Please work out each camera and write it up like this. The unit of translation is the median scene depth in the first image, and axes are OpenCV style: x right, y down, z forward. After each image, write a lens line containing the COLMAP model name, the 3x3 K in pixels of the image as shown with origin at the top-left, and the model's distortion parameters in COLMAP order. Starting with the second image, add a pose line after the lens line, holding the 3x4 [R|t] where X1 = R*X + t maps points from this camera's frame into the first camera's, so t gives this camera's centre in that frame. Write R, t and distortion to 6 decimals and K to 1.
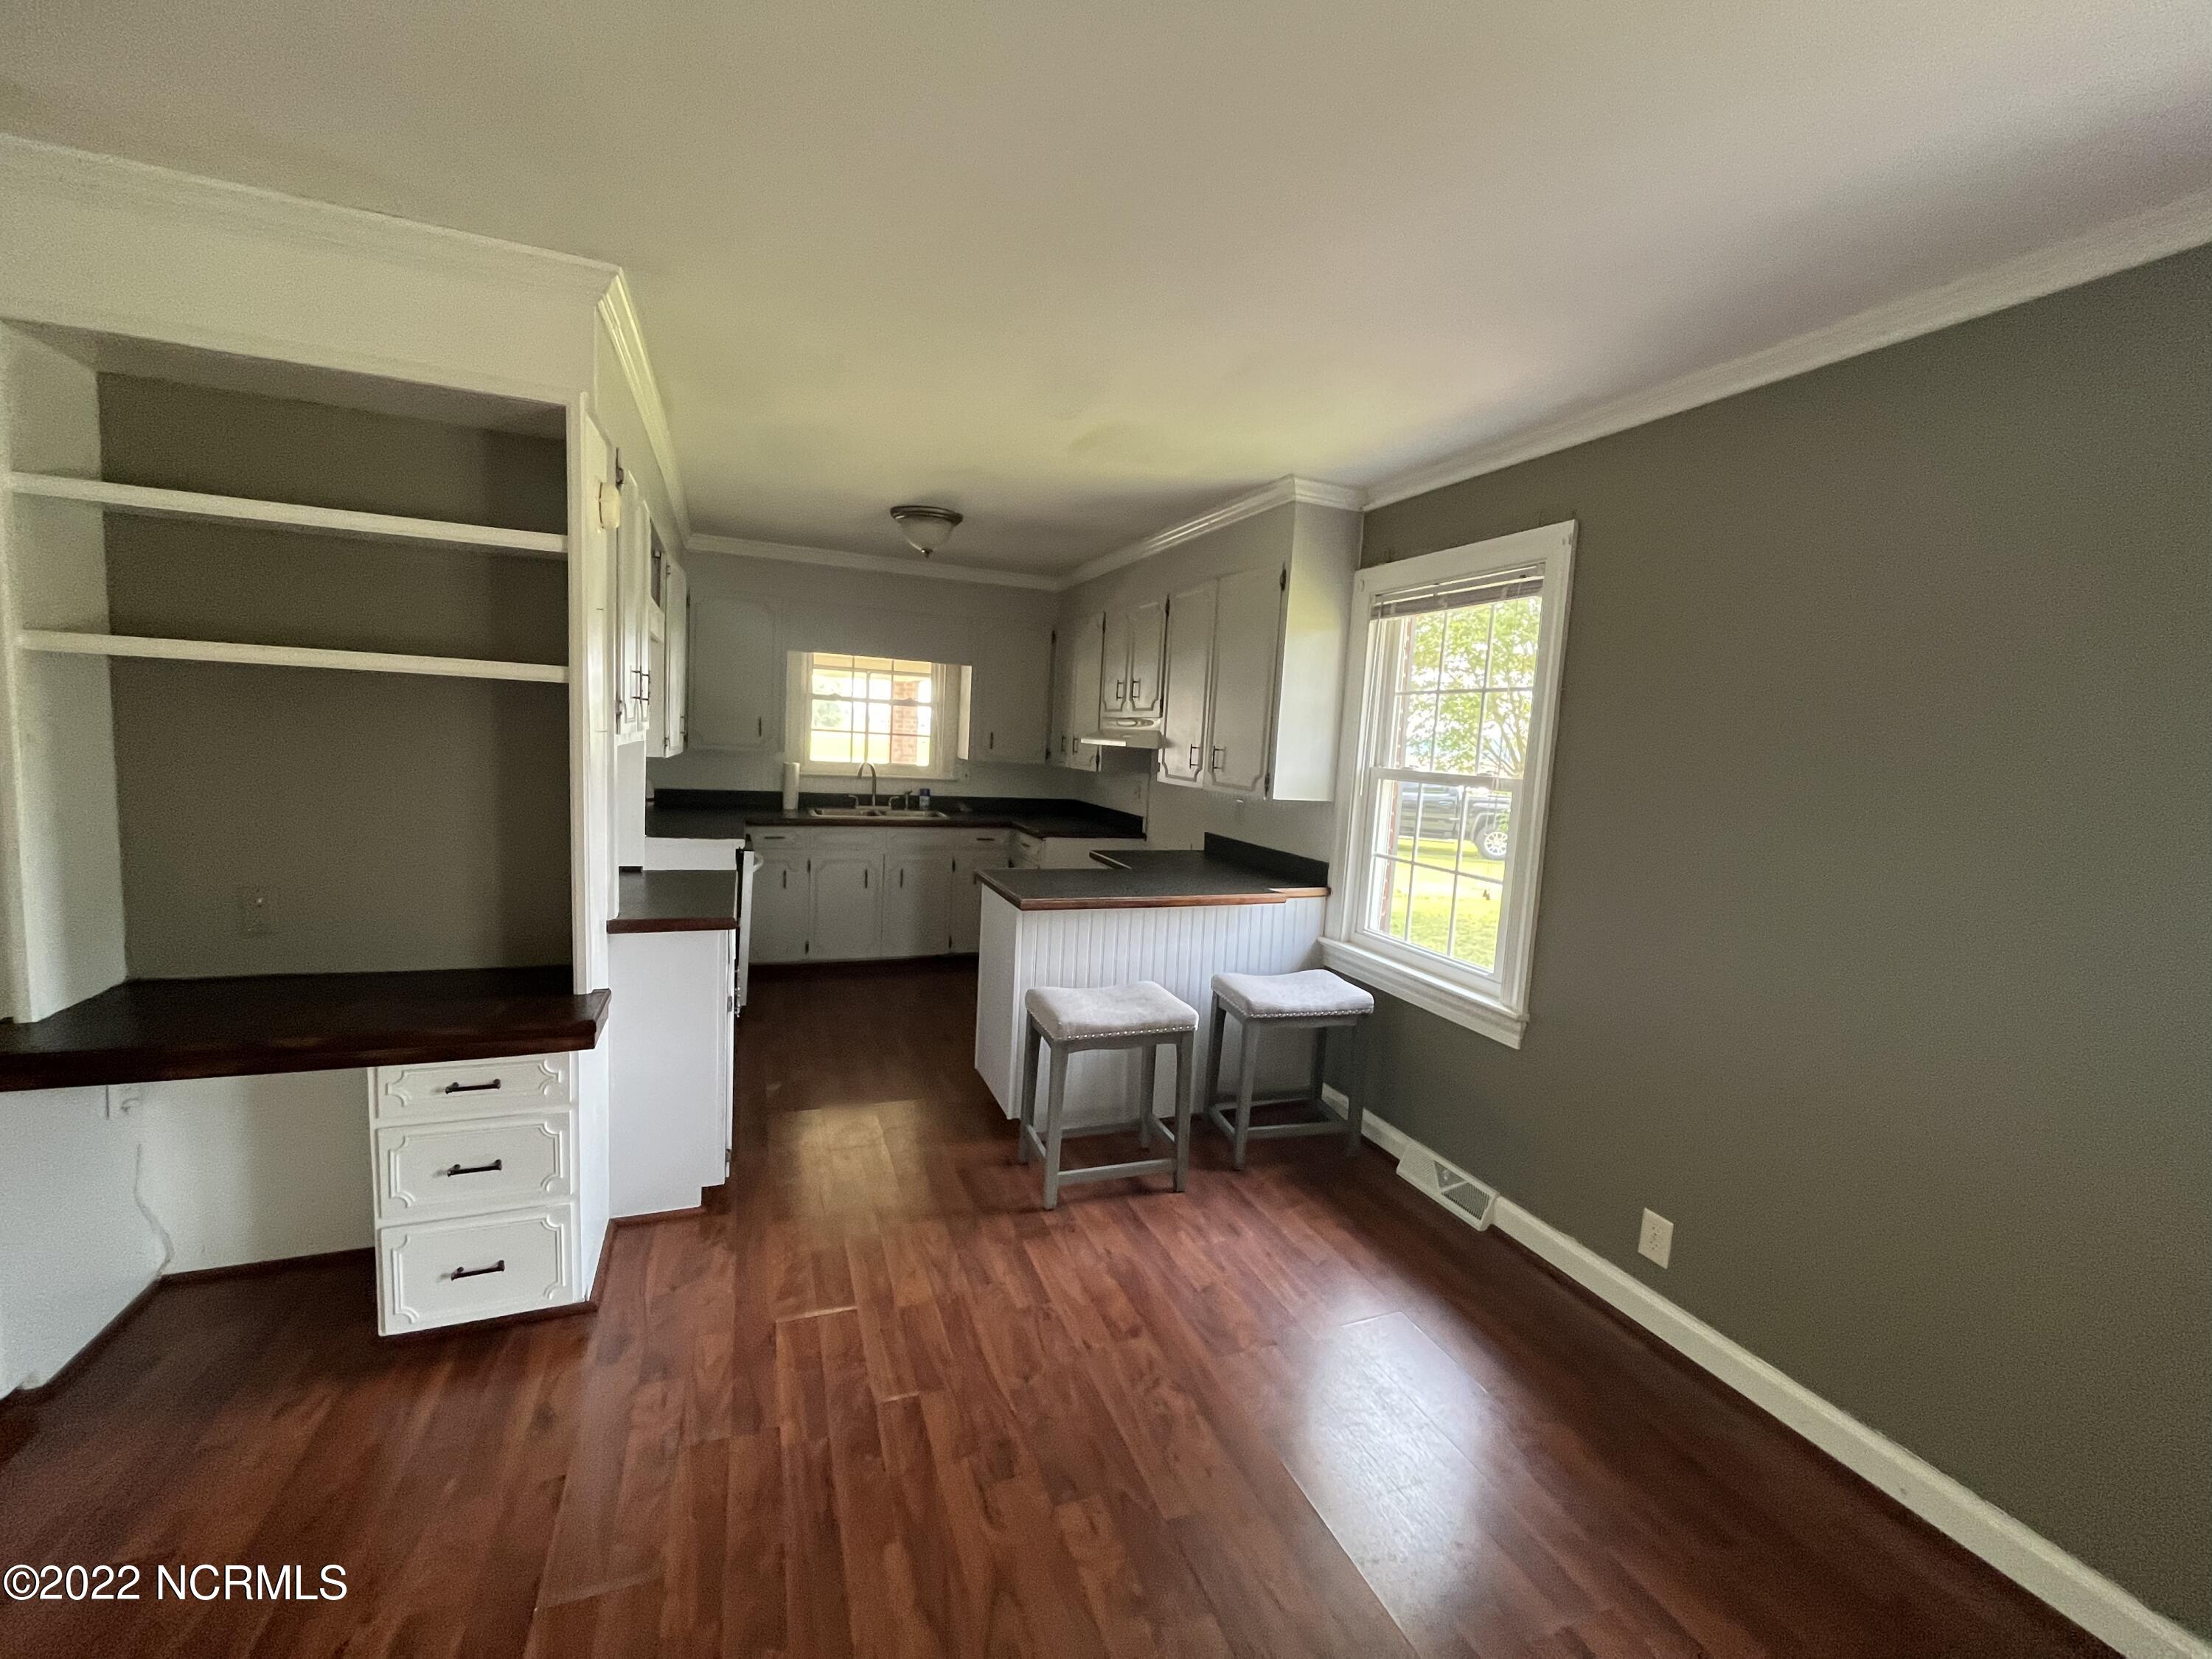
lens RADIAL K [[894.2, 0, 1103.2], [0, 894.2, 821.6], [0, 0, 1]] dist [0.001318, 0.000006]
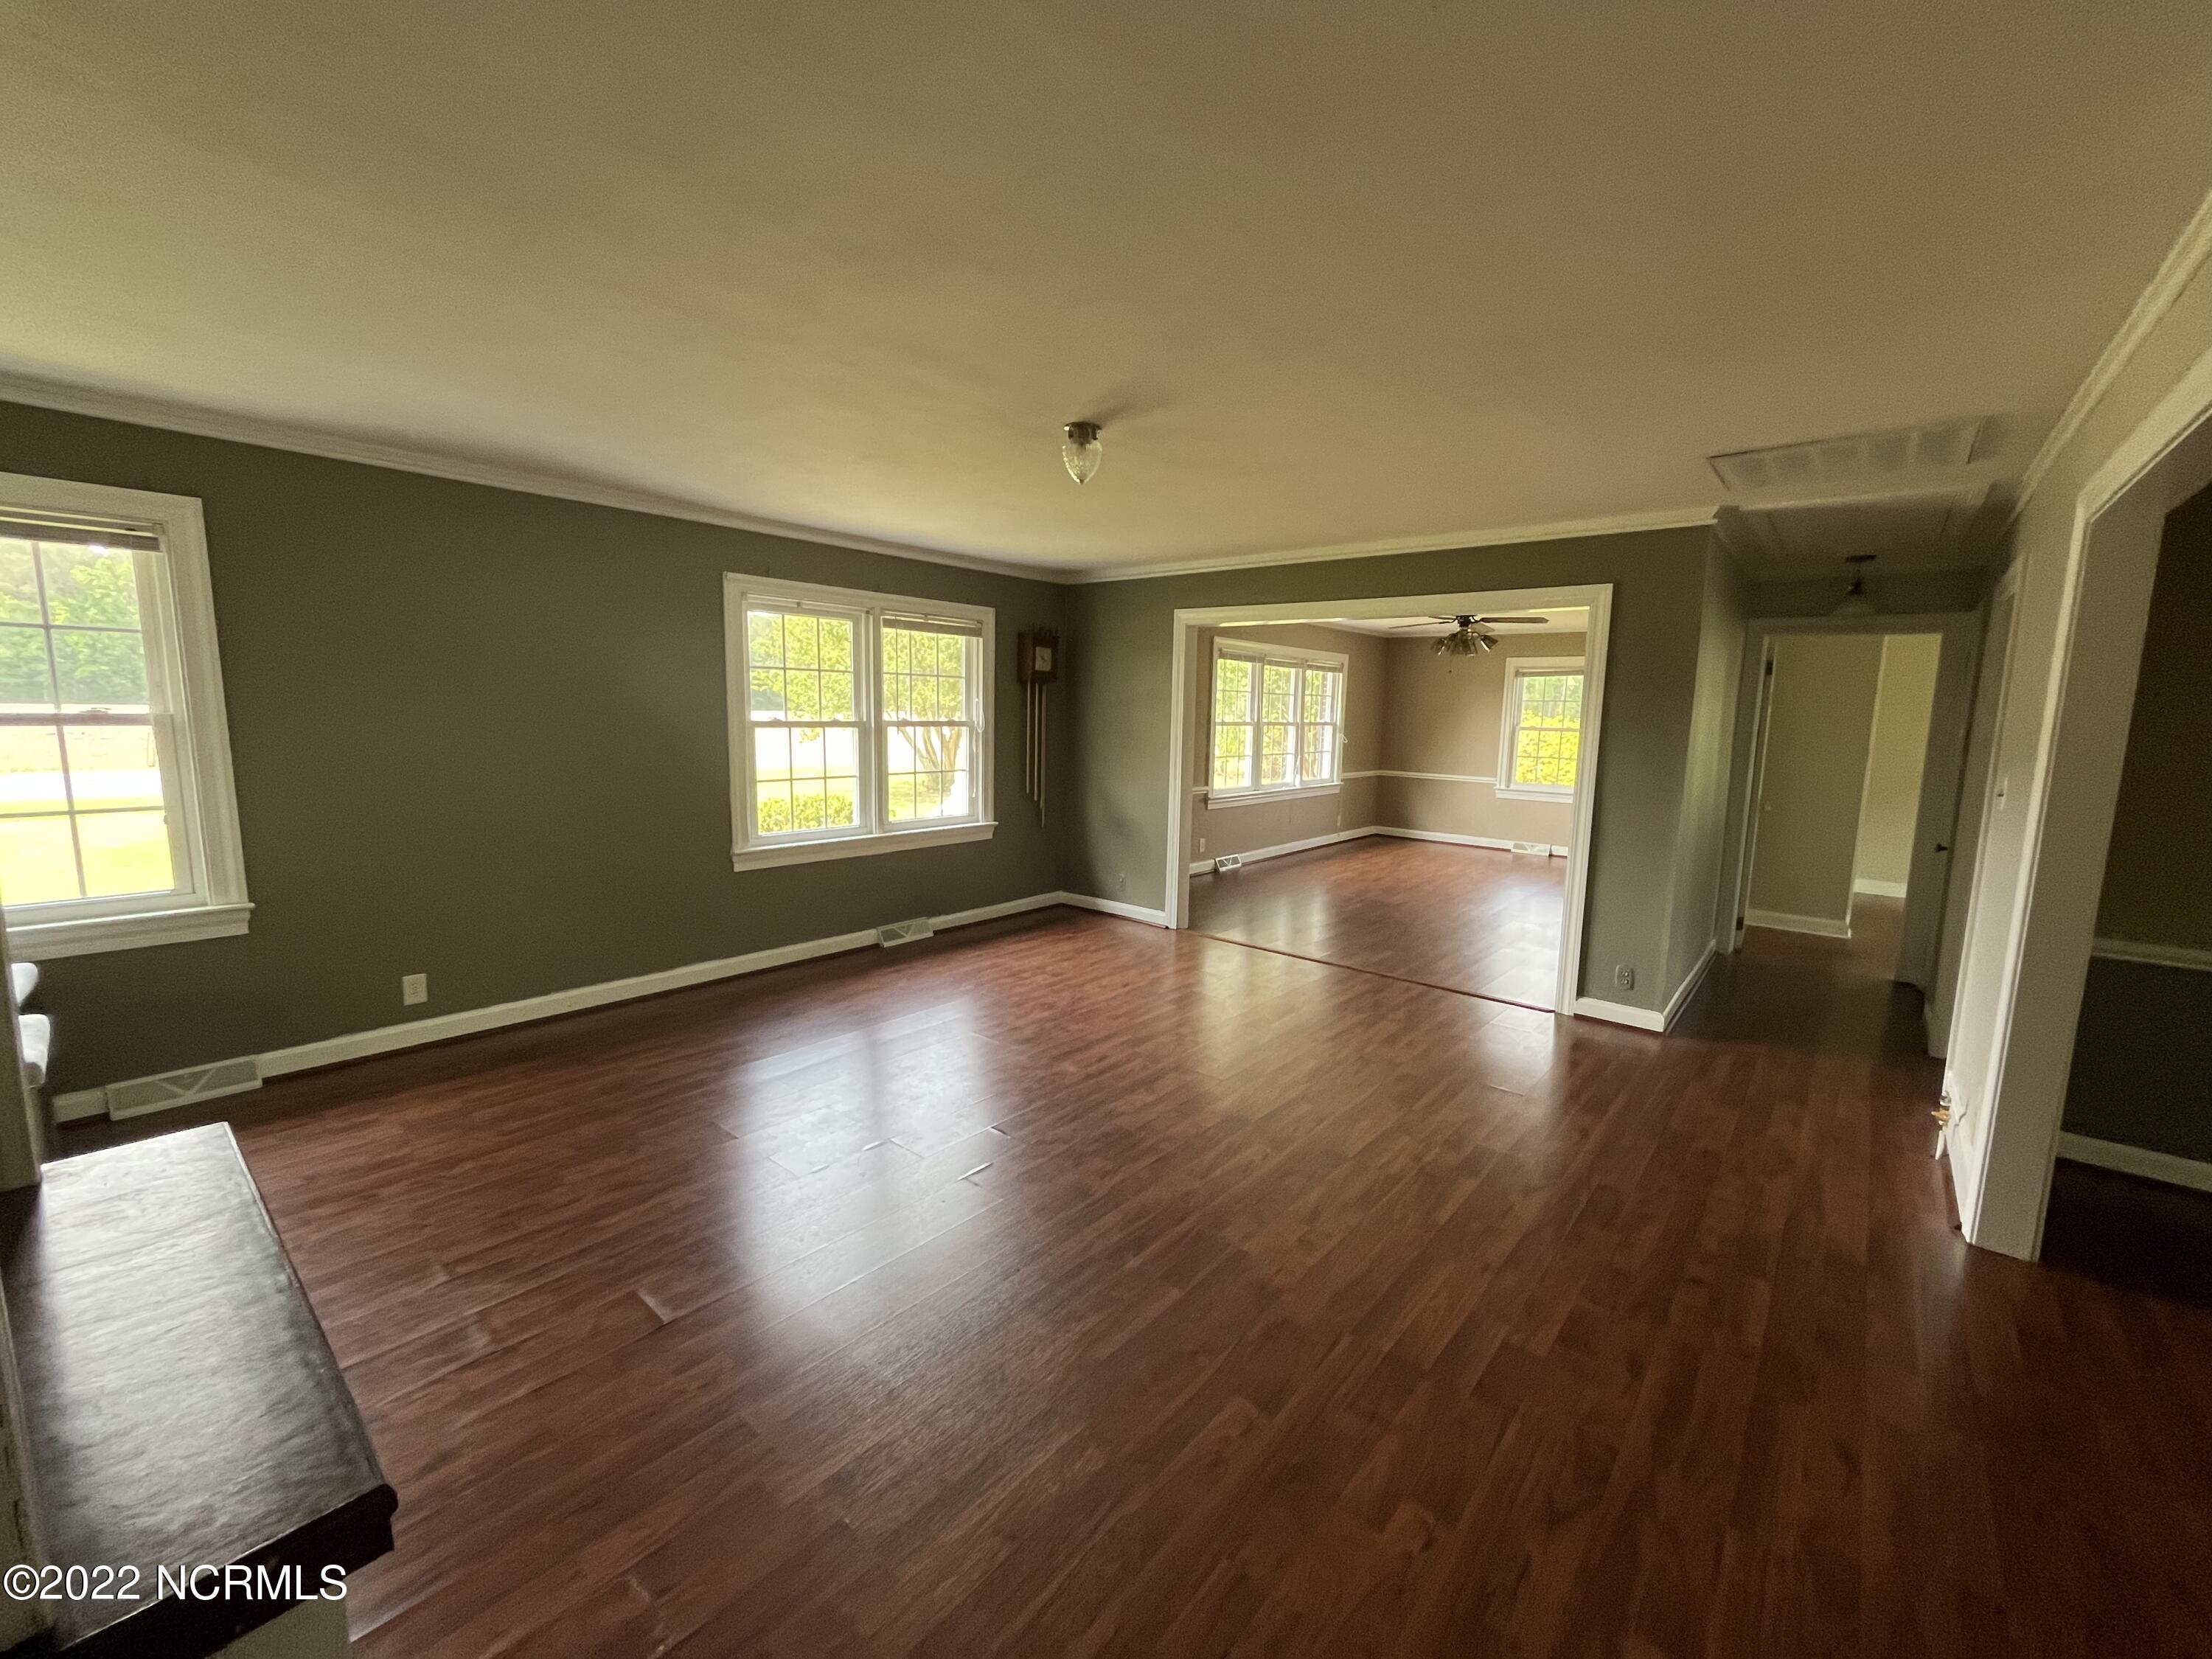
lens RADIAL K [[894.2, 0, 1105.4], [0, 894.2, 829.8], [0, 0, 1]] dist [0.001318, 0.000006]
pose [[-0.468433, -0.178164, 0.865348, -1.147601], [0.043256, 0.973657, 0.223879, -0.111312], [-0.882439, 0.142304, -0.448387, 0.497537]]
